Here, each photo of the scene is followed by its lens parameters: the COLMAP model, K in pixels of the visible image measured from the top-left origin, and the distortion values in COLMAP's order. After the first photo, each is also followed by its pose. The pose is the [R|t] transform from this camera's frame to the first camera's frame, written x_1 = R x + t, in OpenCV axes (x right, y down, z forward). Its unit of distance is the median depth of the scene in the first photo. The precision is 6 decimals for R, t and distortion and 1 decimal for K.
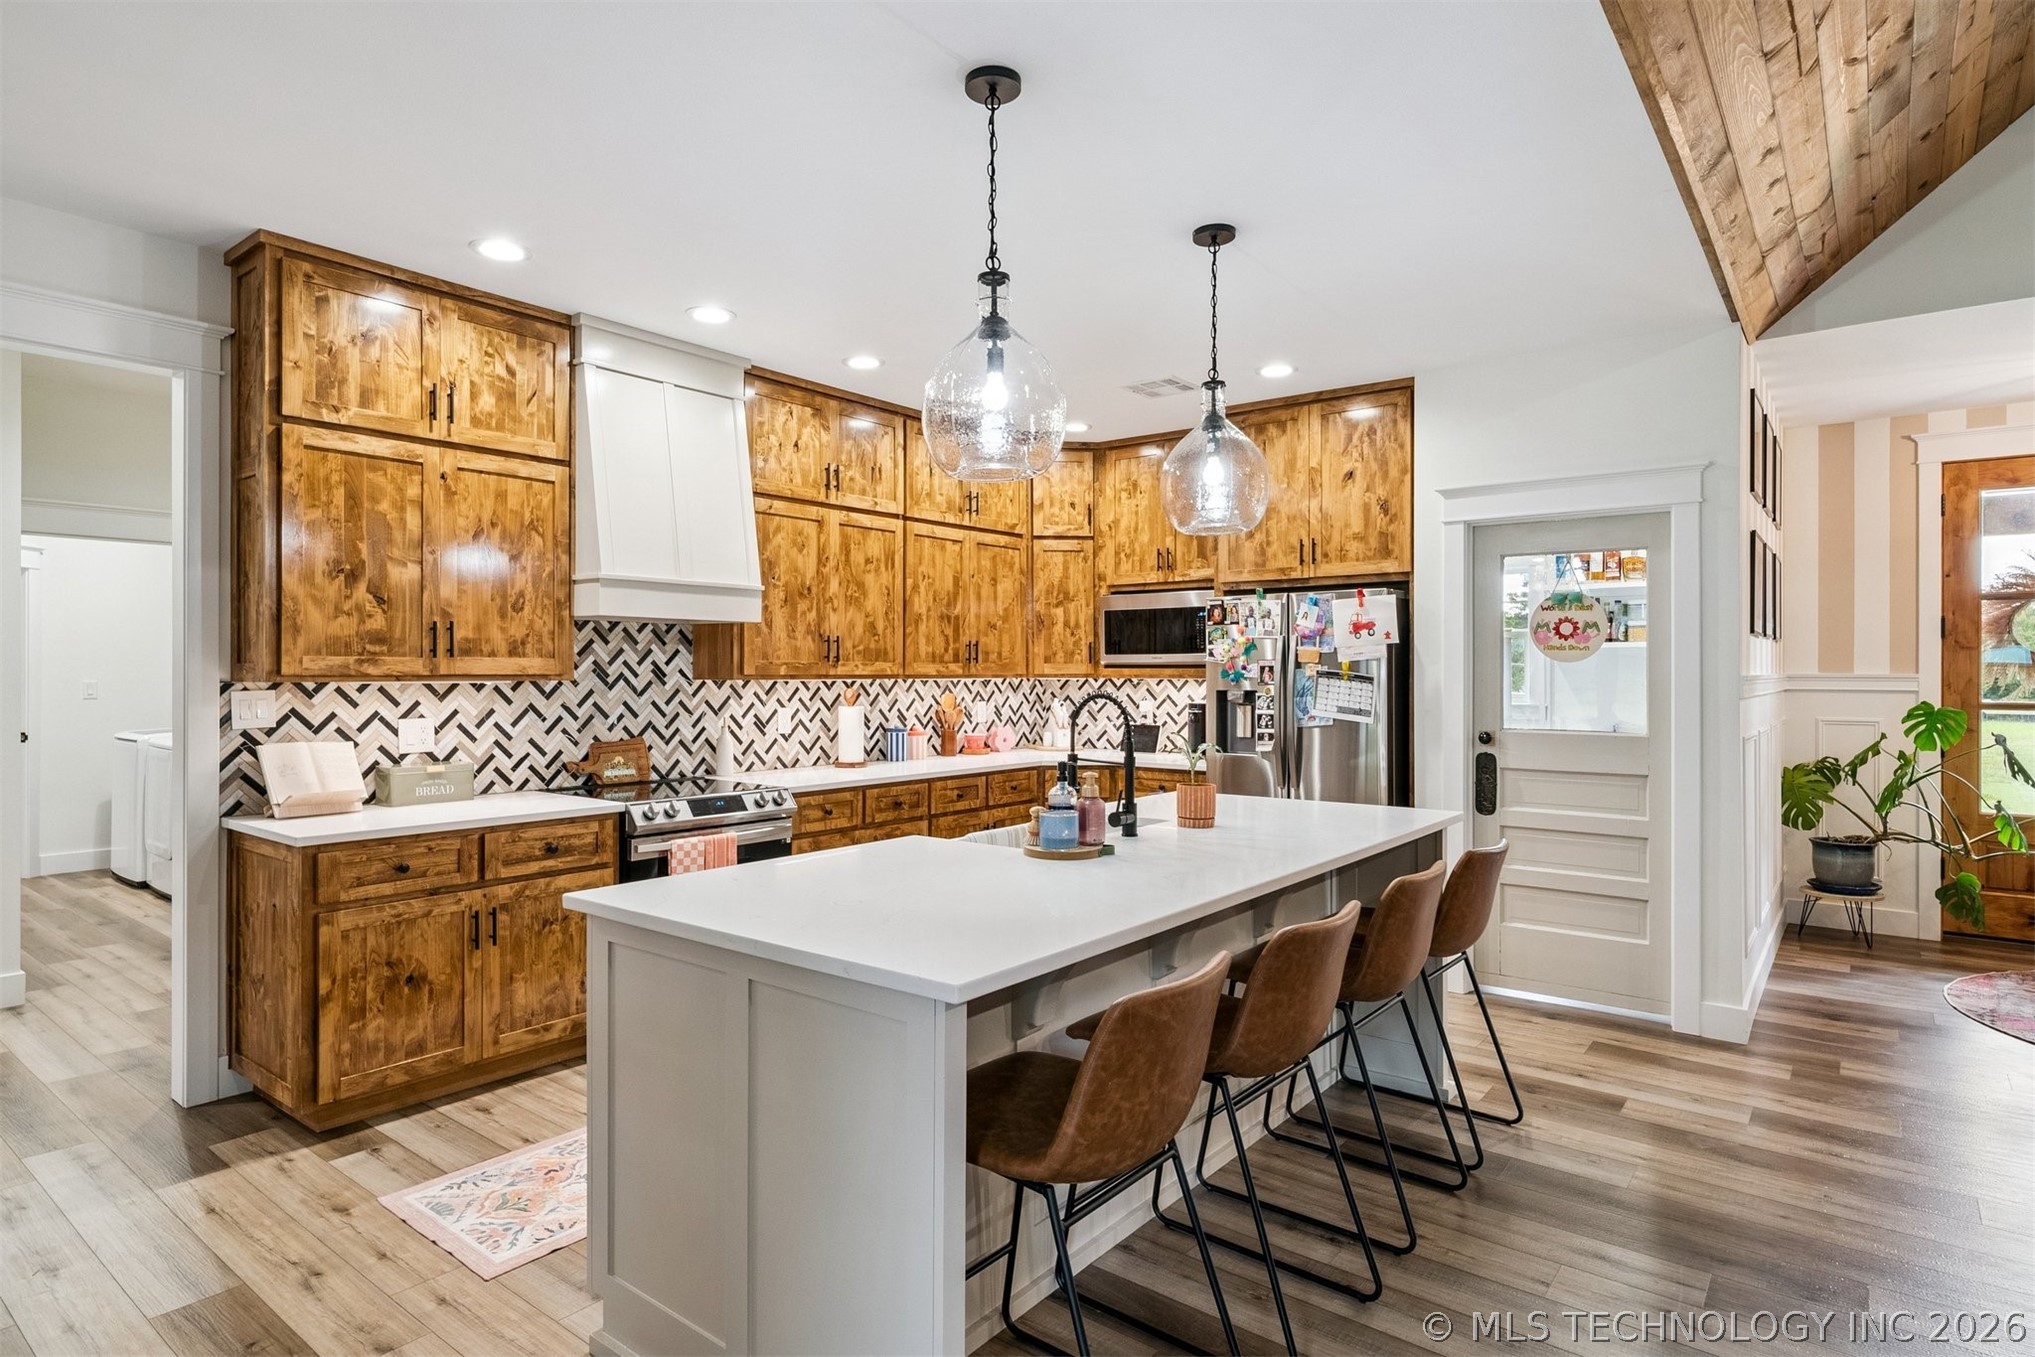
lens RADIAL K [[1098.4, 0, 1032.1], [0, 1098.4, 673.9], [0, 0, 1]] dist [0.004683, -0.003456]
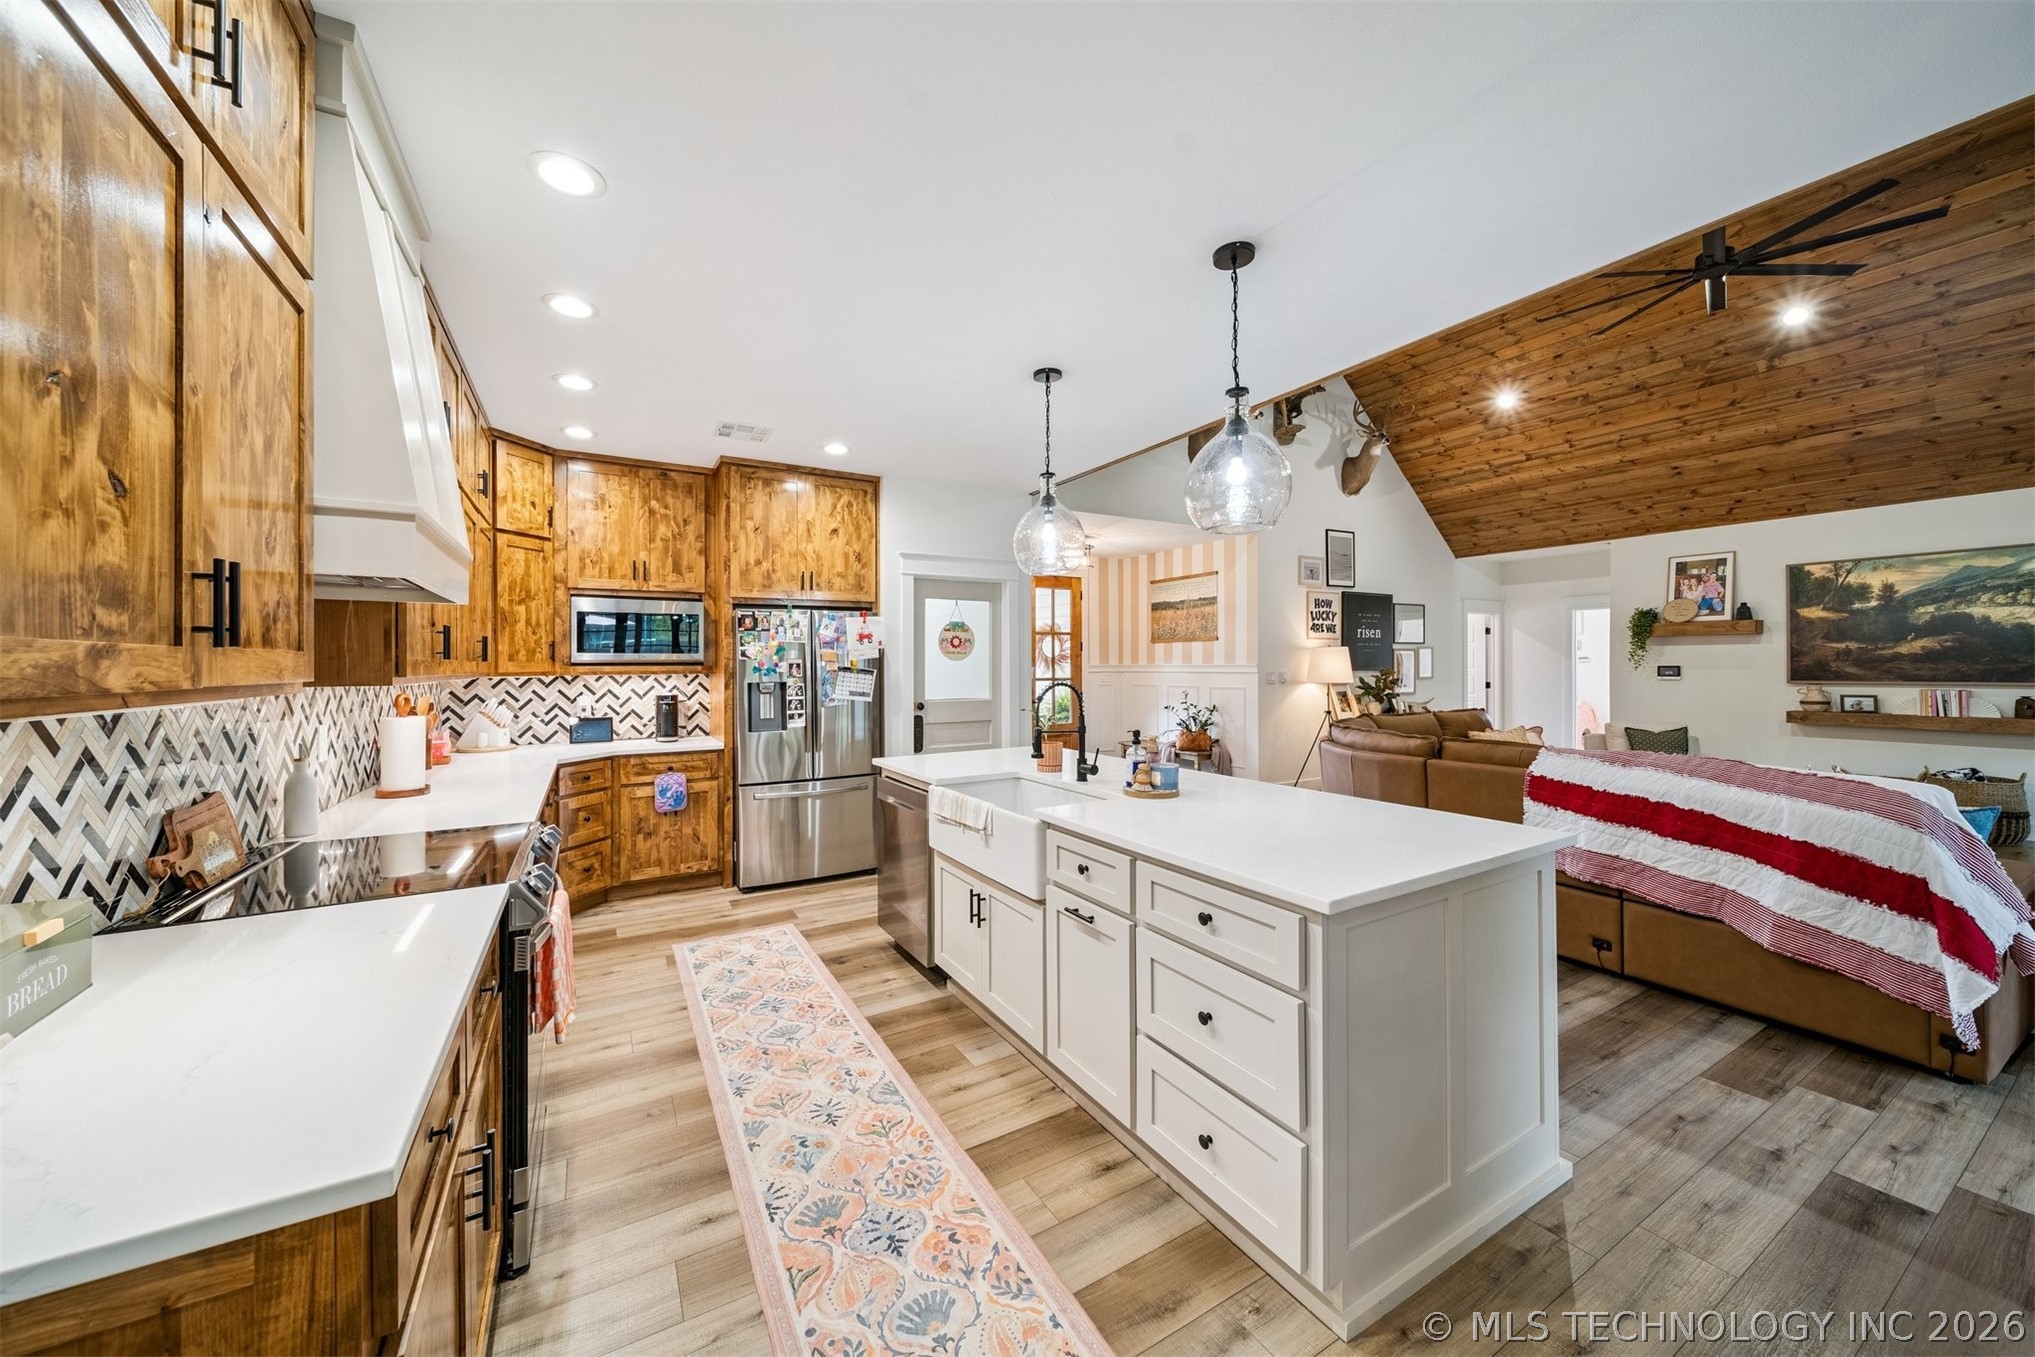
lens RADIAL K [[707.6, 0, 994.0], [0, 707.6, 667.6], [0, 0, 1]] dist [-0.003408, 0.000257]
pose [[0.394061, -0.007394, 0.919055, -0.561592], [0.008349, 0.999955, 0.004465, -0.004748], [-0.919046, 0.005914, 0.394105, 0.515135]]
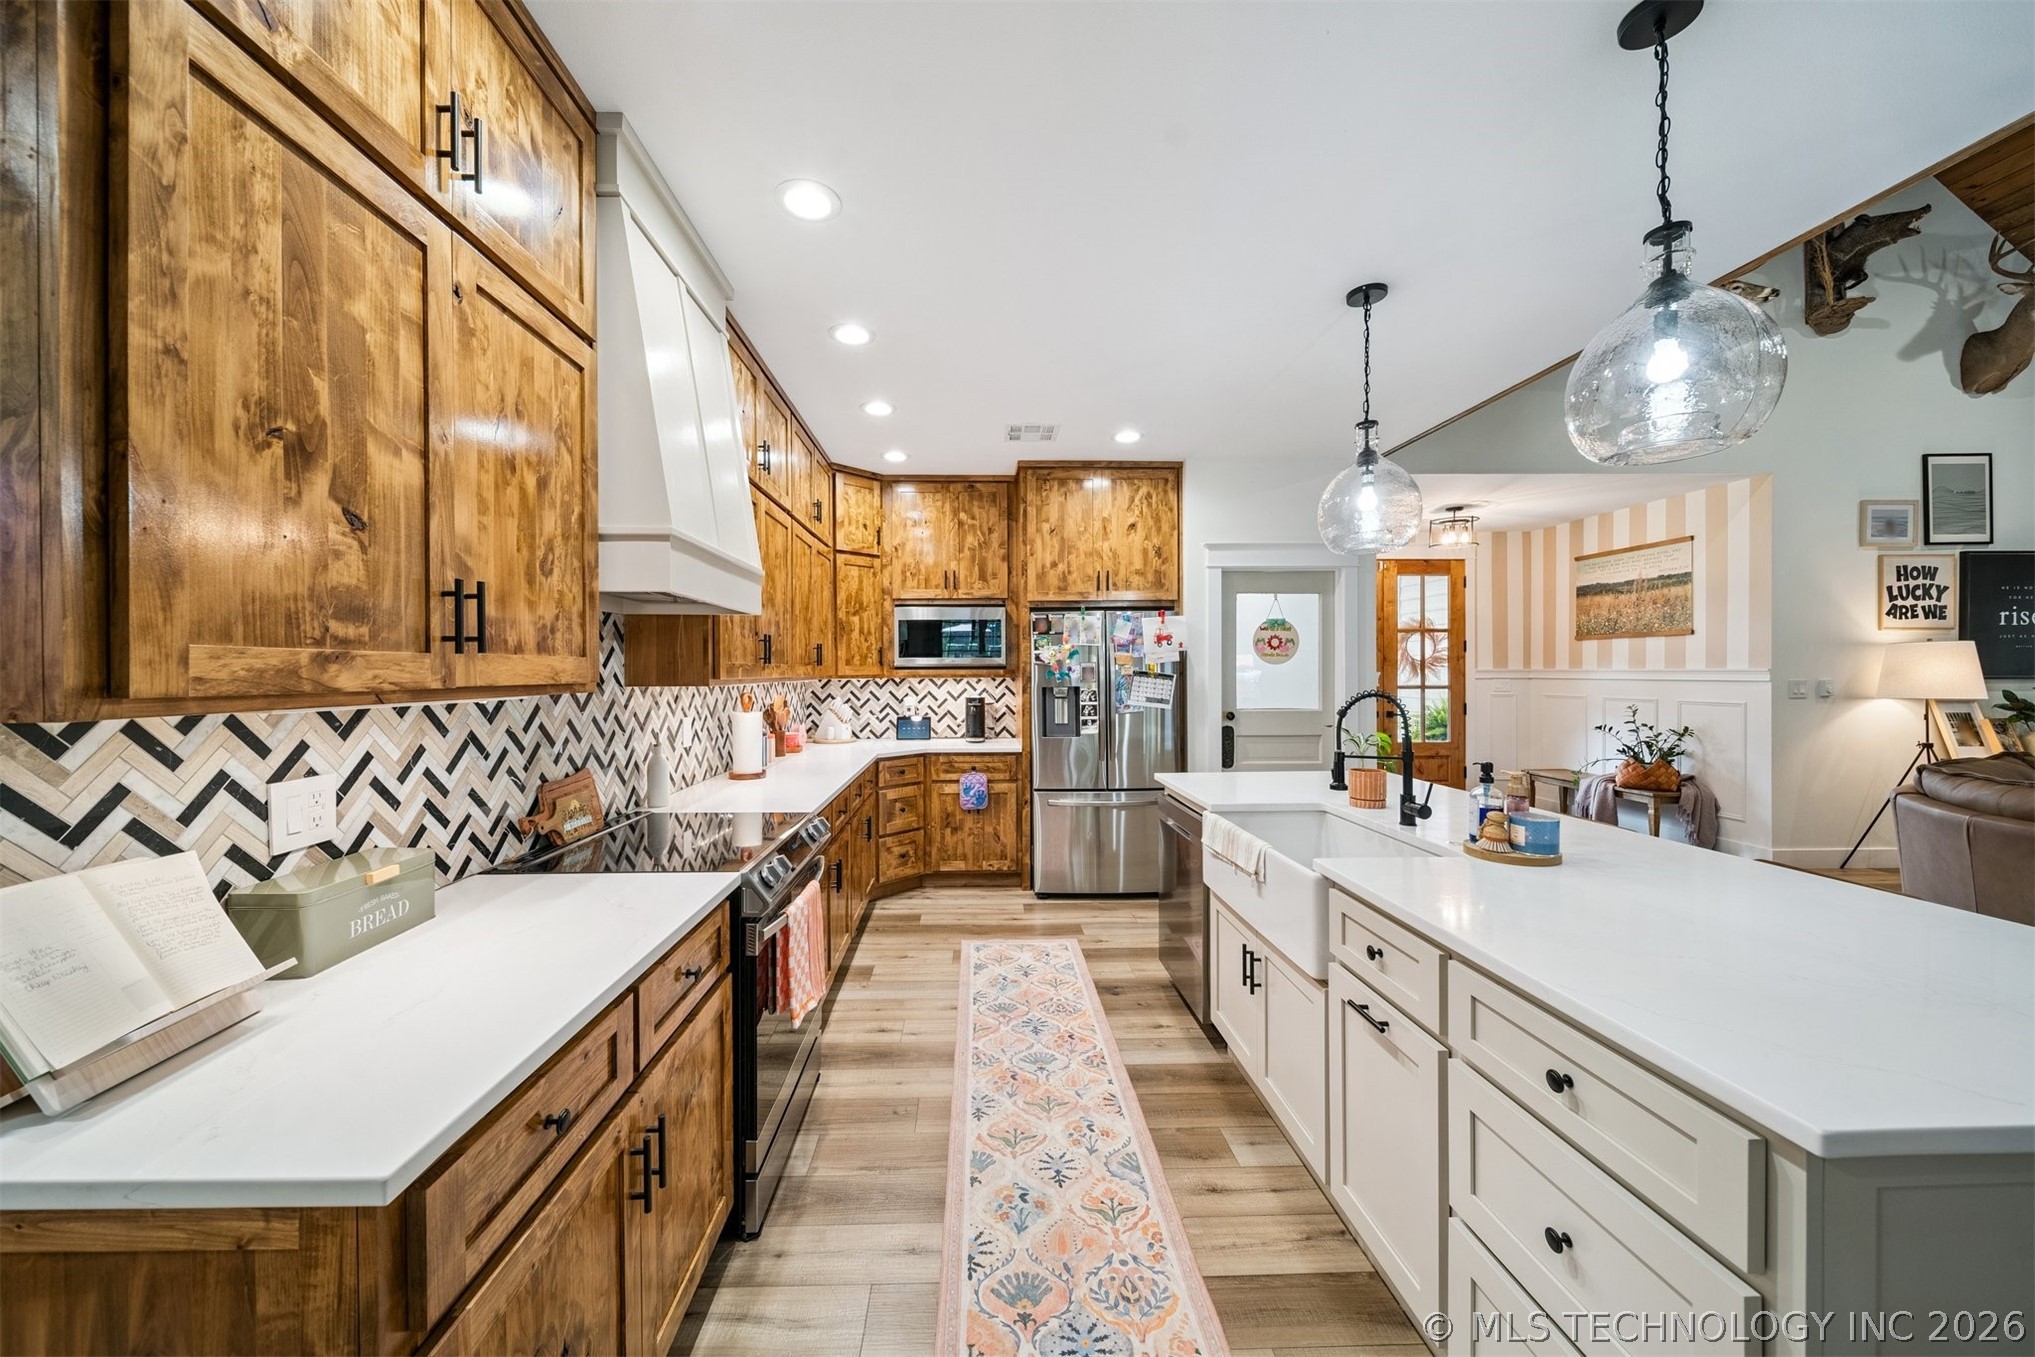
lens RADIAL K [[707.6, 0, 1001.3], [0, 707.6, 673.4], [0, 0, 1]] dist [-0.003408, 0.000257]
pose [[0.779924, -0.007335, 0.625831, -0.452393], [0.006744, 0.999972, 0.003316, -0.004273], [-0.625837, 0.001634, 0.779952, 0.493364]]
